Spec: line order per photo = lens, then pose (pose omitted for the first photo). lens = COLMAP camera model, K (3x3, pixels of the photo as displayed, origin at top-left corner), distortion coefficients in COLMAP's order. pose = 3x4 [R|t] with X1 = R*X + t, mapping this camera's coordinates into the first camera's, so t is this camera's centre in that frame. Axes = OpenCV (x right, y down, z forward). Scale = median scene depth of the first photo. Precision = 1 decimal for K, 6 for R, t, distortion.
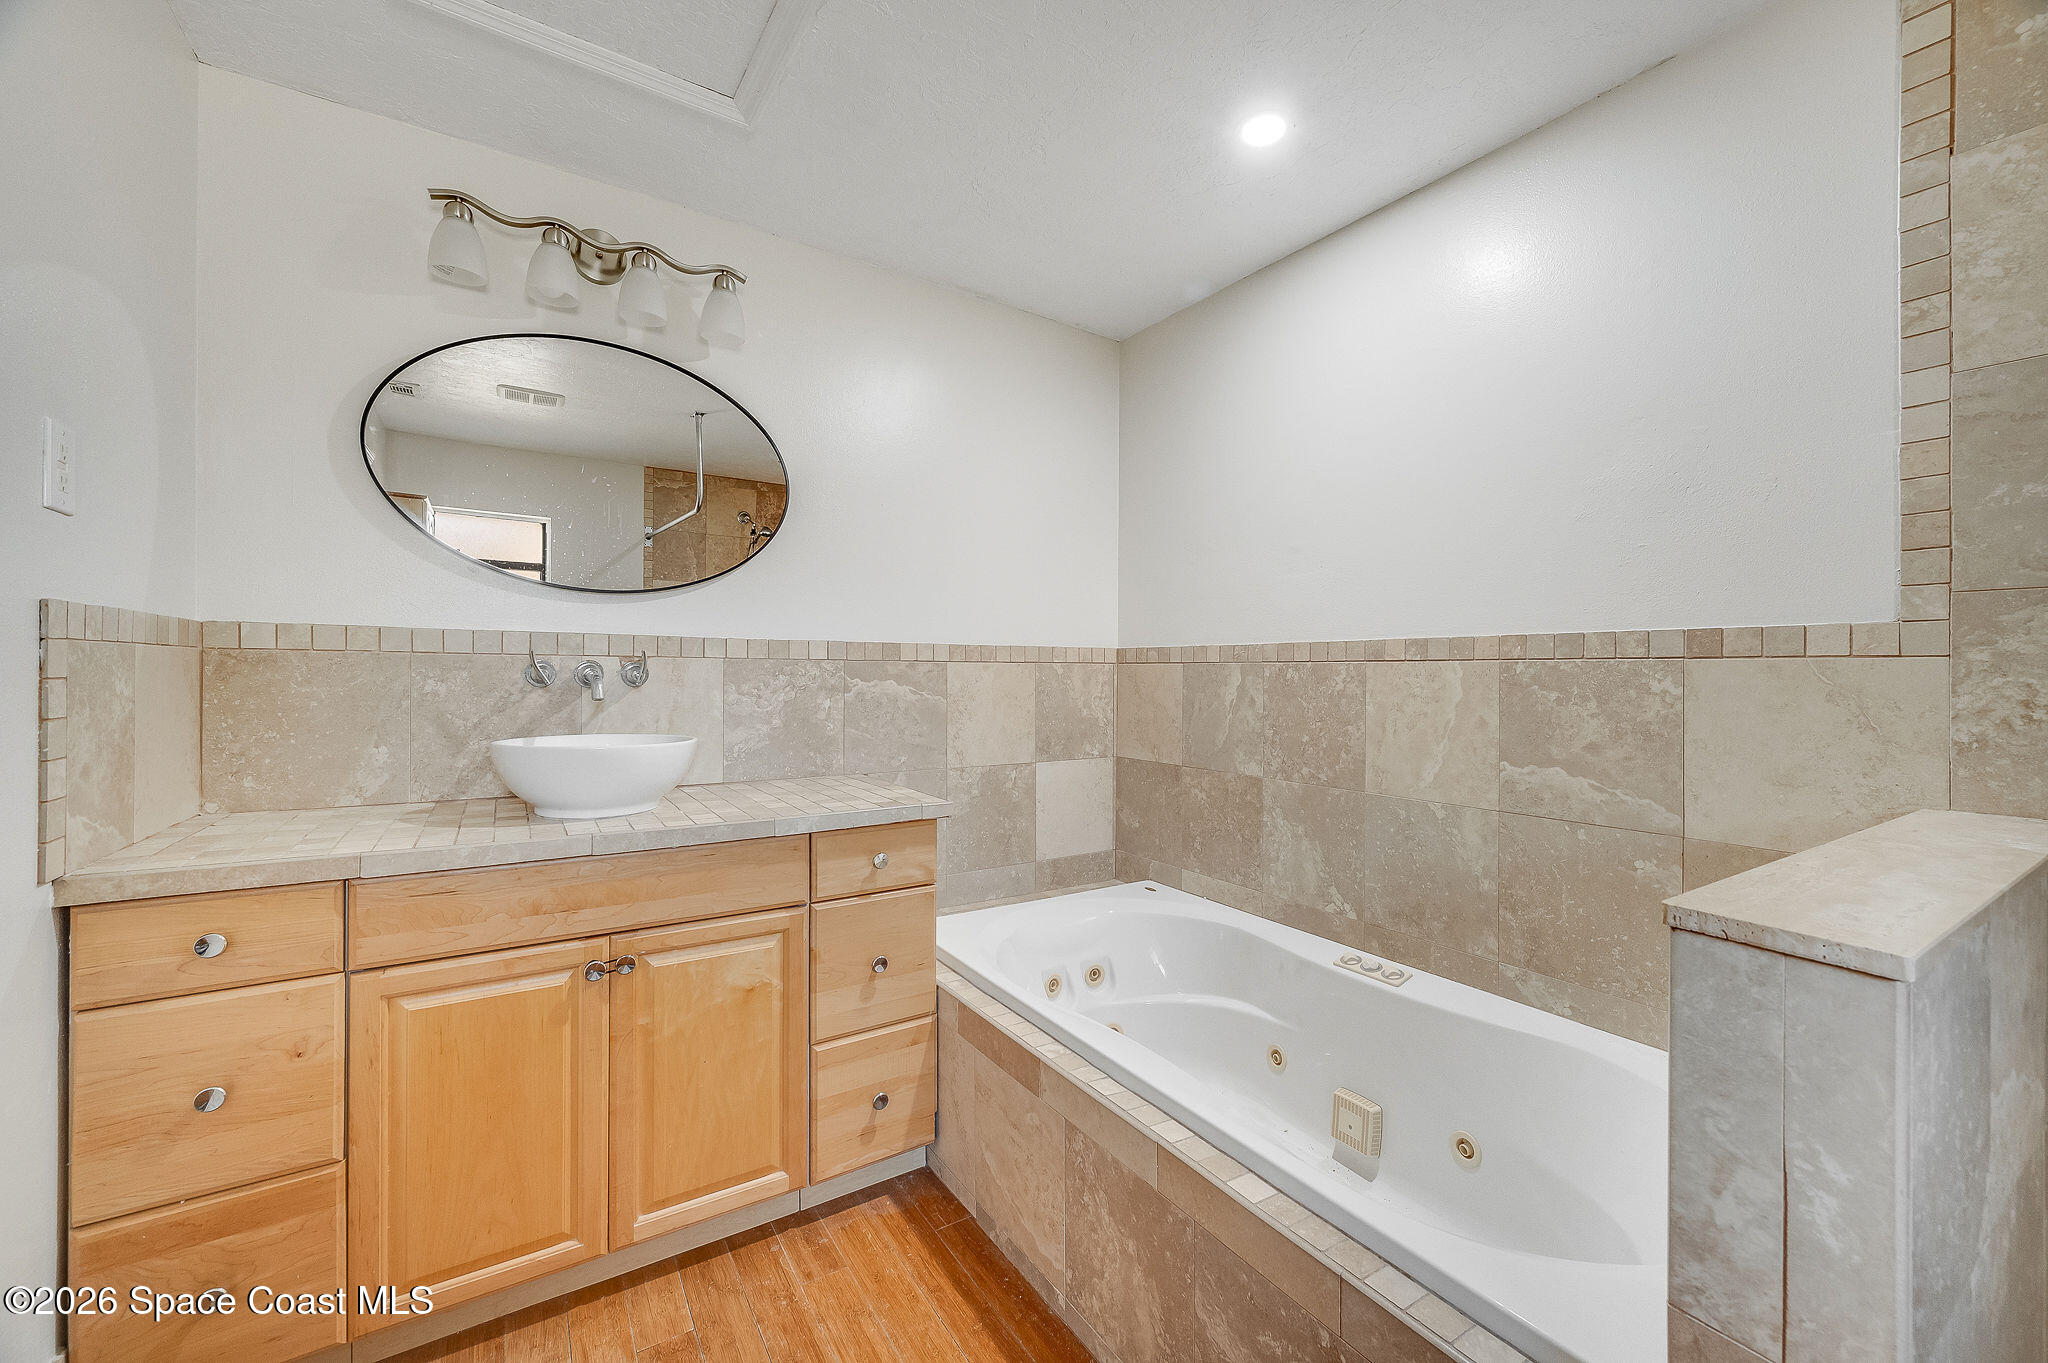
lens RADIAL K [[811.0, 0, 1029.2], [0, 811.0, 673.0], [0, 0, 1]] dist [0.000341, 0.000111]
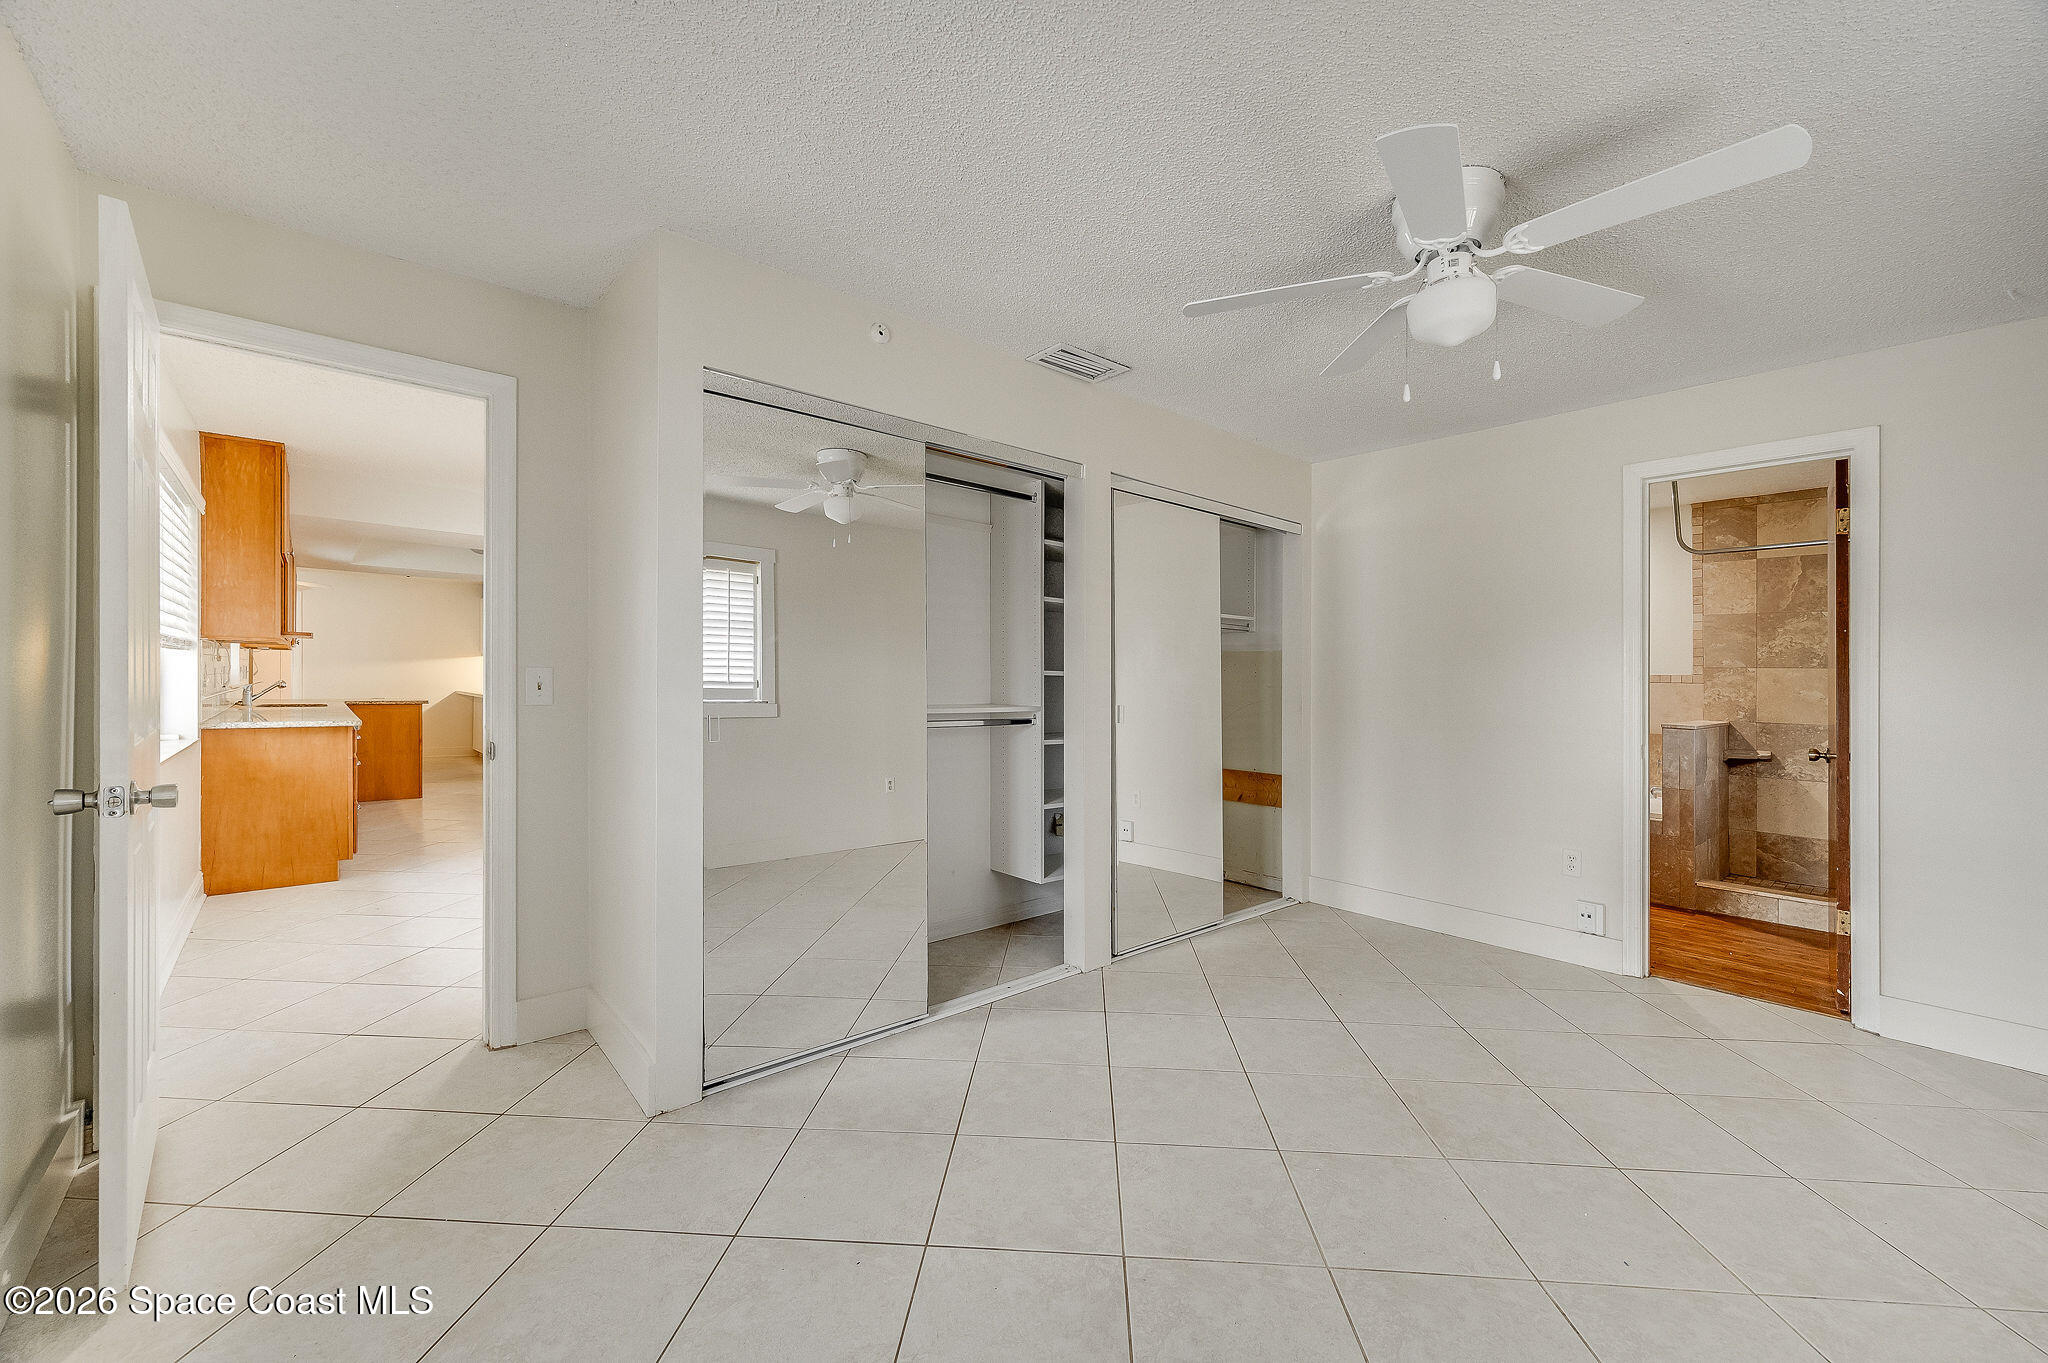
lens RADIAL K [[825.8, 0, 1017.9], [0, 825.8, 668.1], [0, 0, 1]] dist [0.001167, -0.000049]
pose [[0.990656, -0.000869, 0.136378, -2.096787], [0.000767, 0.999999, 0.000804, -0.075019], [-0.136379, -0.000692, 0.990657, -1.949615]]
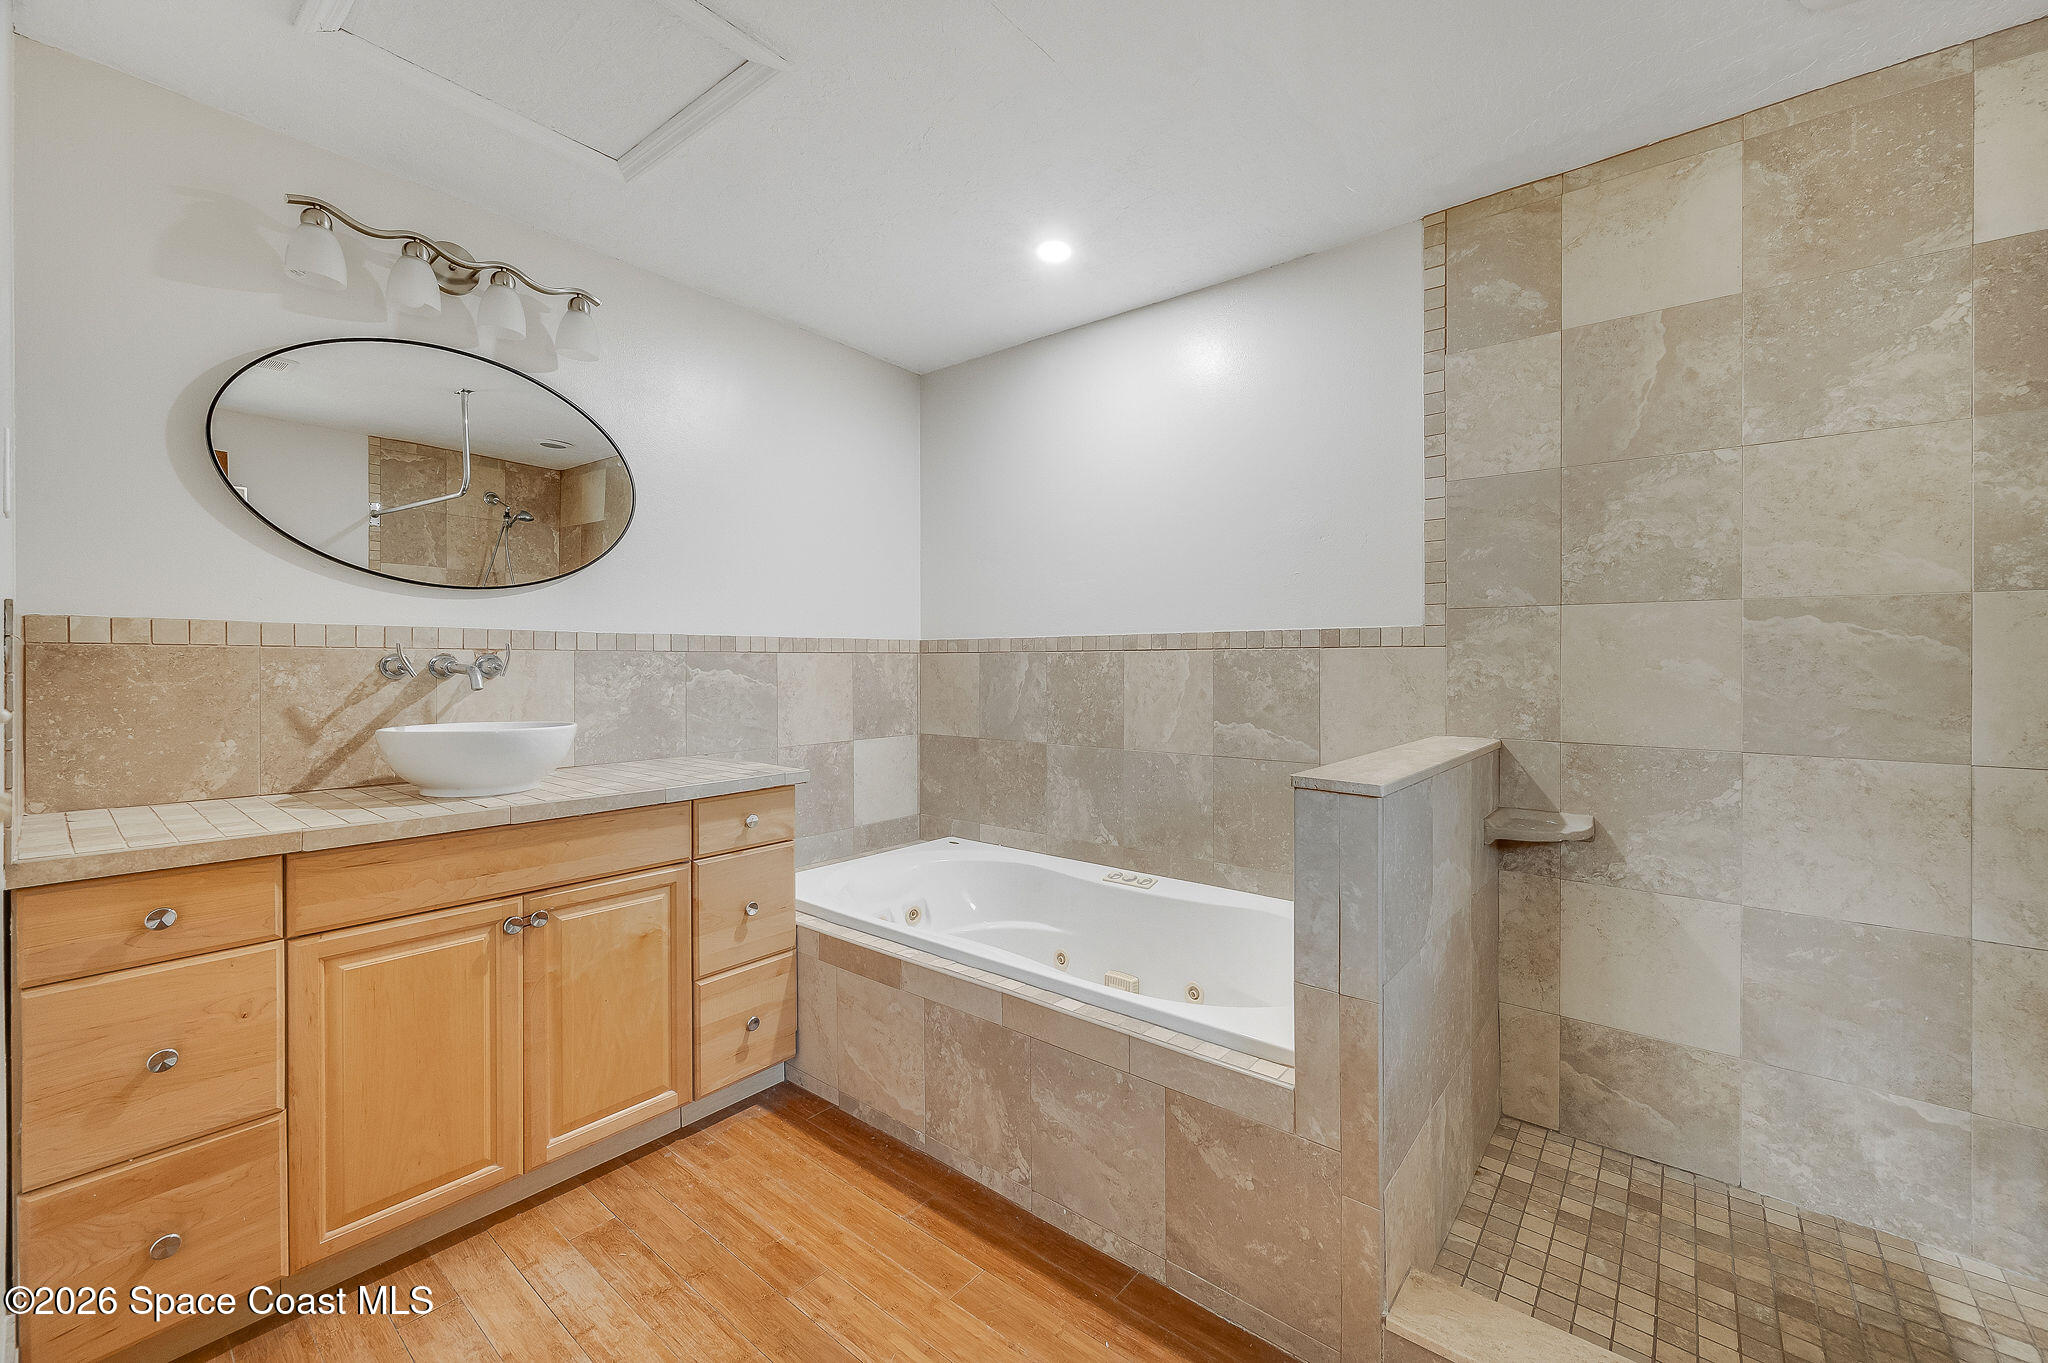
lens RADIAL K [[825.8, 0, 1027.6], [0, 825.8, 674.4], [0, 0, 1]] dist [0.001167, -0.000049]
pose [[0.953092, -0.013342, 0.302386, -0.172518], [0.008934, 0.999833, 0.015957, 0.001692], [-0.302548, -0.012507, 0.953052, -0.288181]]
